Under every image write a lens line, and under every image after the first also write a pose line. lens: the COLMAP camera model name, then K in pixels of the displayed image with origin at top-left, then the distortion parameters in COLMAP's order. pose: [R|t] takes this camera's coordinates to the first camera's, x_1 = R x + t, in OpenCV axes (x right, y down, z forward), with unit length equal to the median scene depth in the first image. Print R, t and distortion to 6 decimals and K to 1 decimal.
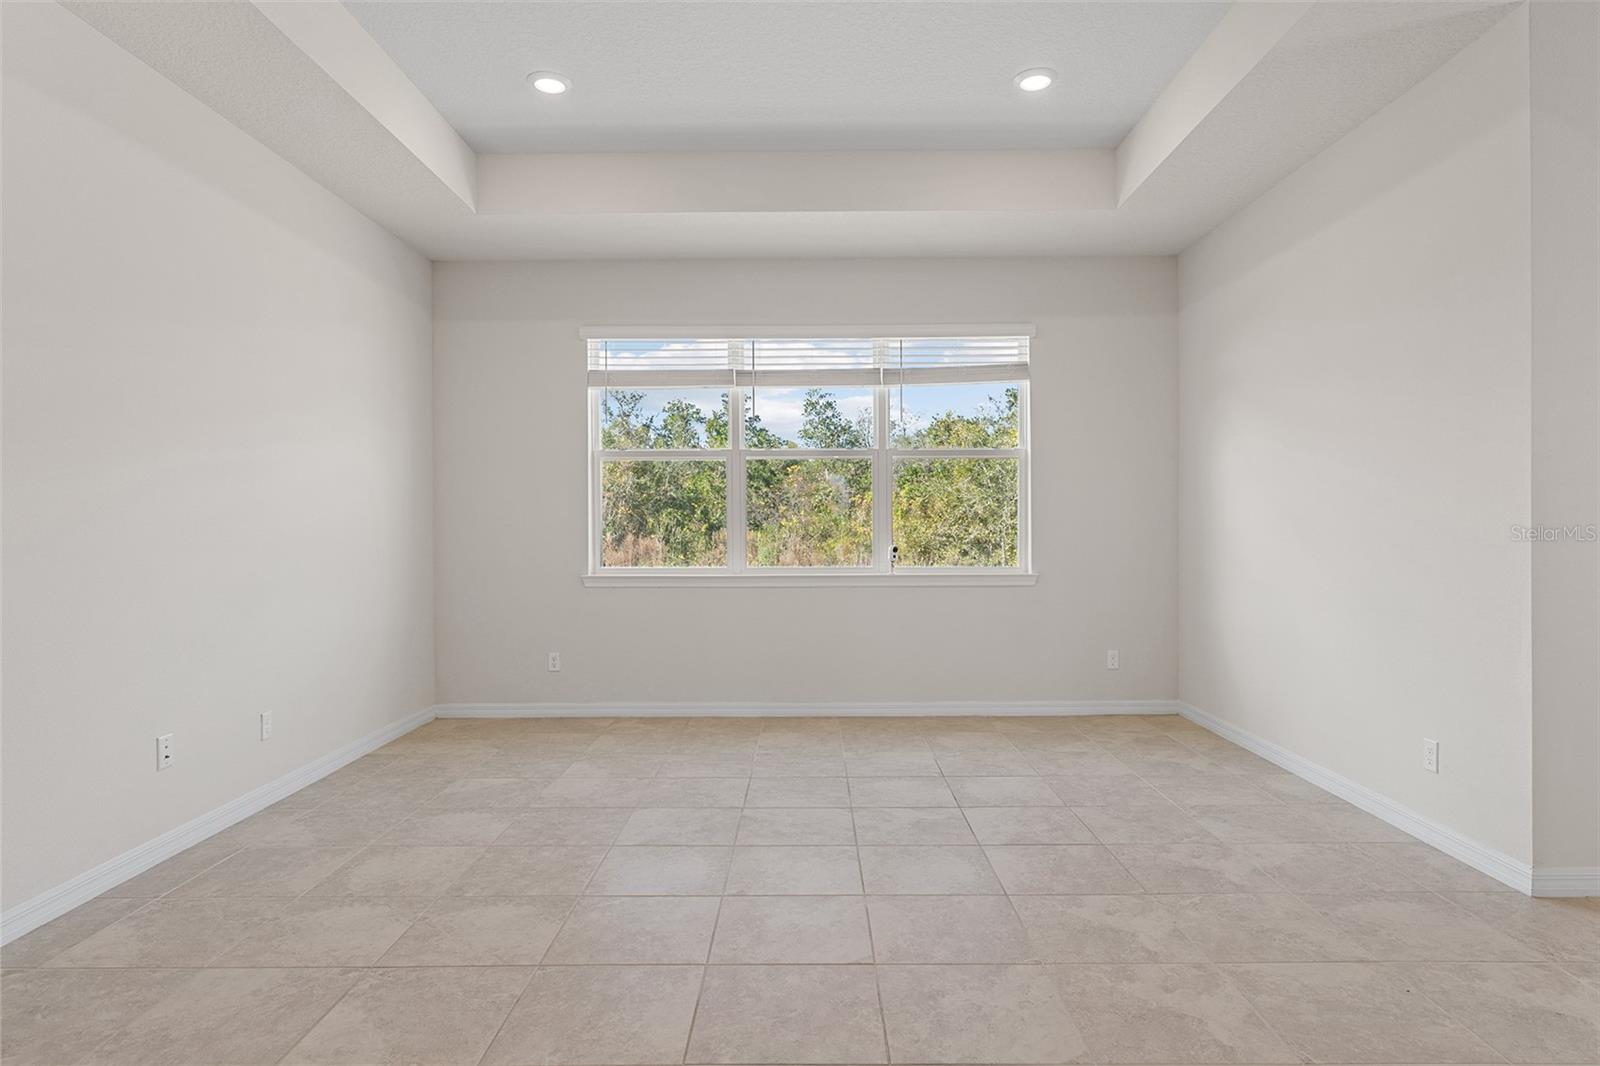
lens RADIAL K [[909.5, 0, 809.0], [0, 909.5, 537.4], [0, 0, 1]] dist [-0.001097, 0.002365]
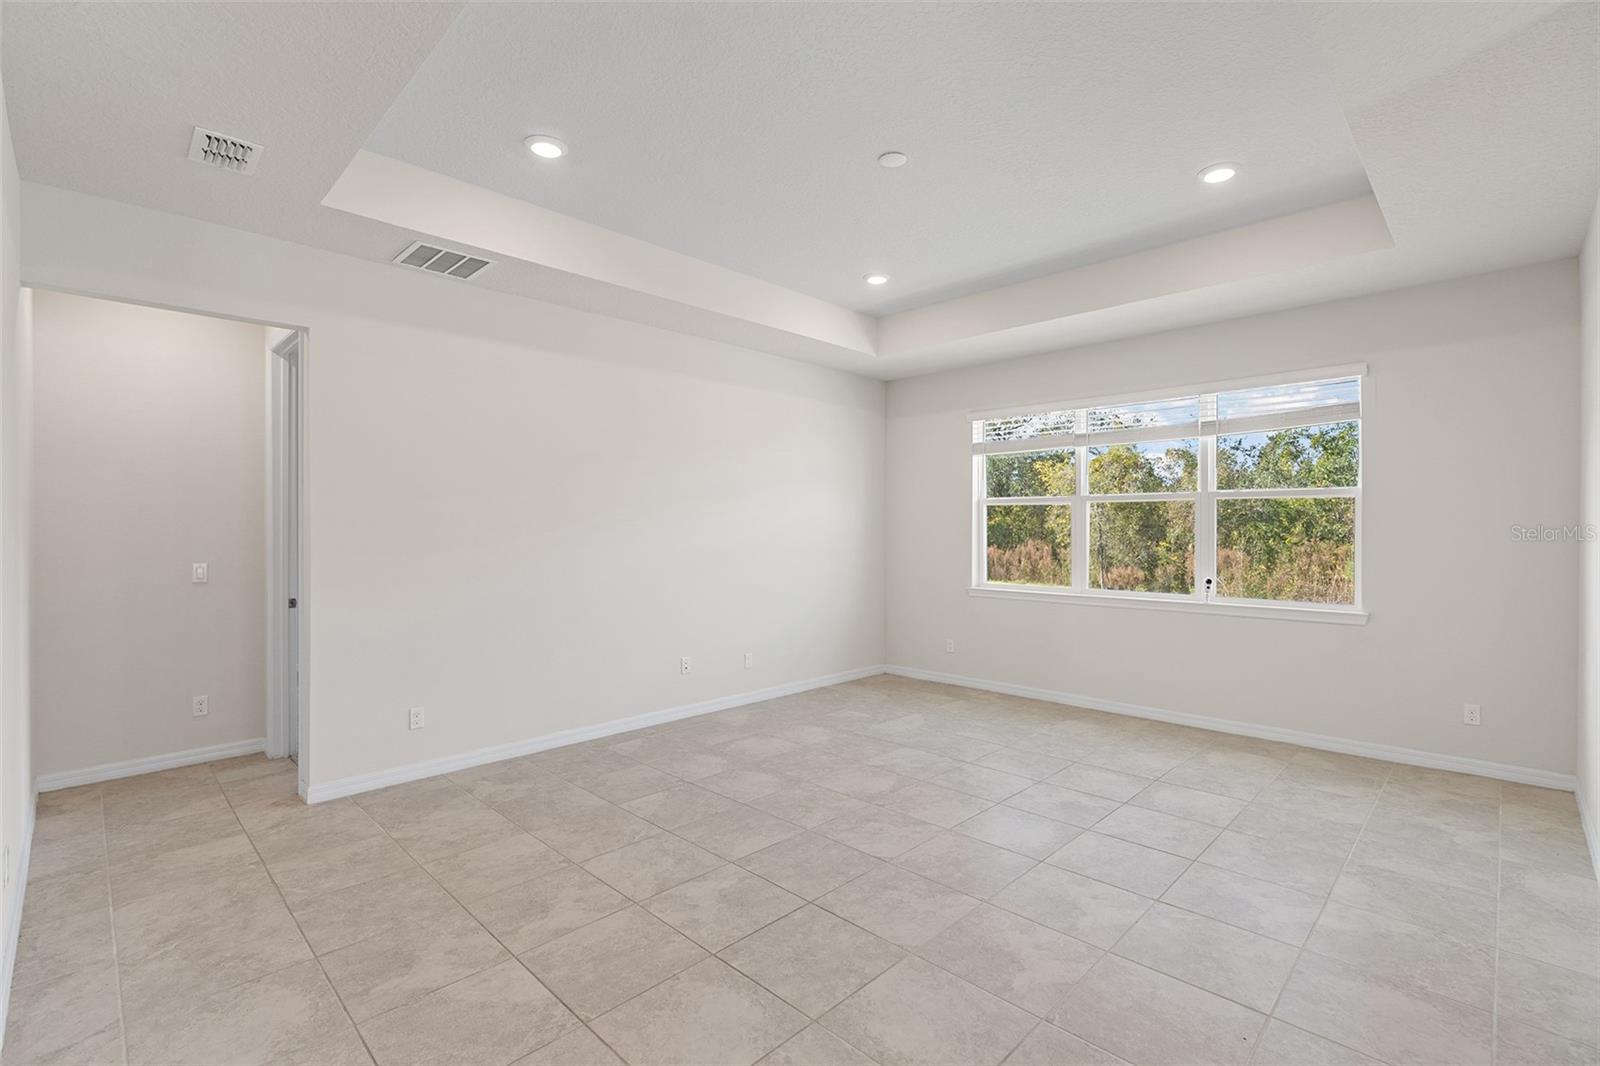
lens RADIAL K [[725.2, 0, 809.8], [0, 725.2, 528.9], [0, 0, 1]] dist [-0.001779, 0.000059]
pose [[0.718027, 0.004190, -0.696002, 0.521003], [-0.015656, 0.999826, -0.010132, -0.049592], [0.695839, 0.018171, 0.717968, 0.012756]]
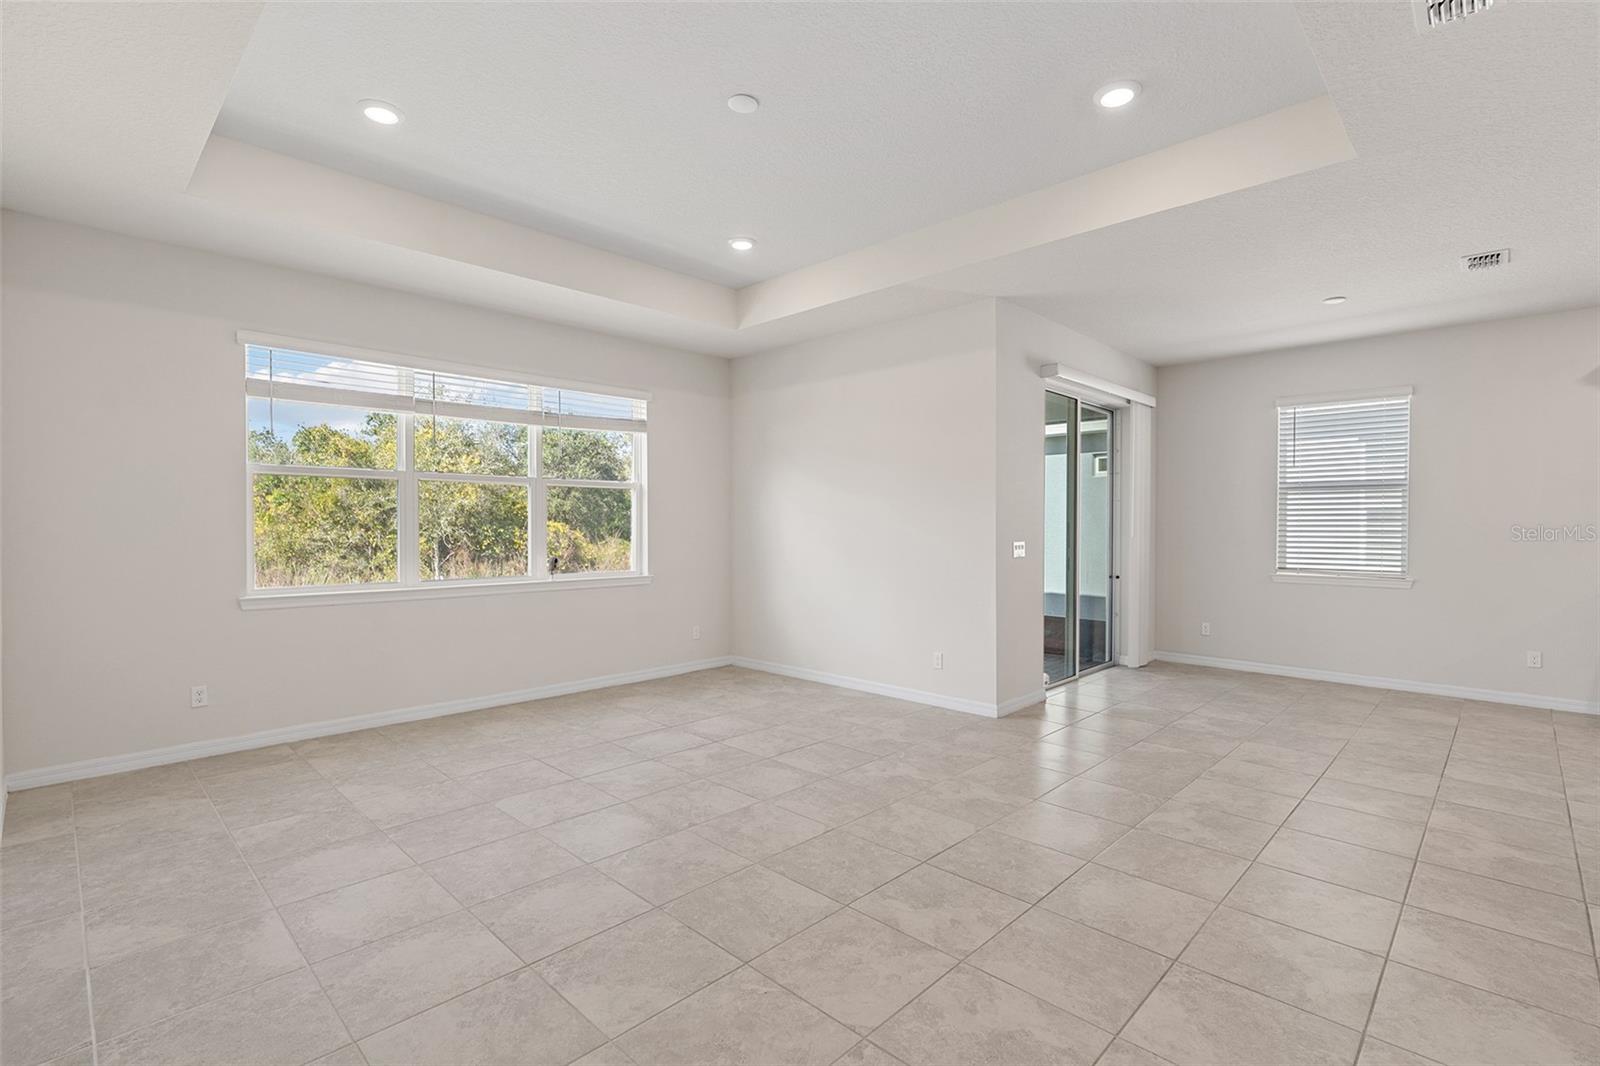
lens RADIAL K [[736.7, 0, 809.0], [0, 736.7, 529.5], [0, 0, 1]] dist [-0.005317, 0.001712]
pose [[0.691358, 0.002490, 0.722508, -0.556113], [0.006332, 0.999935, -0.009504, -0.024078], [-0.722484, 0.011146, 0.691297, 0.090143]]
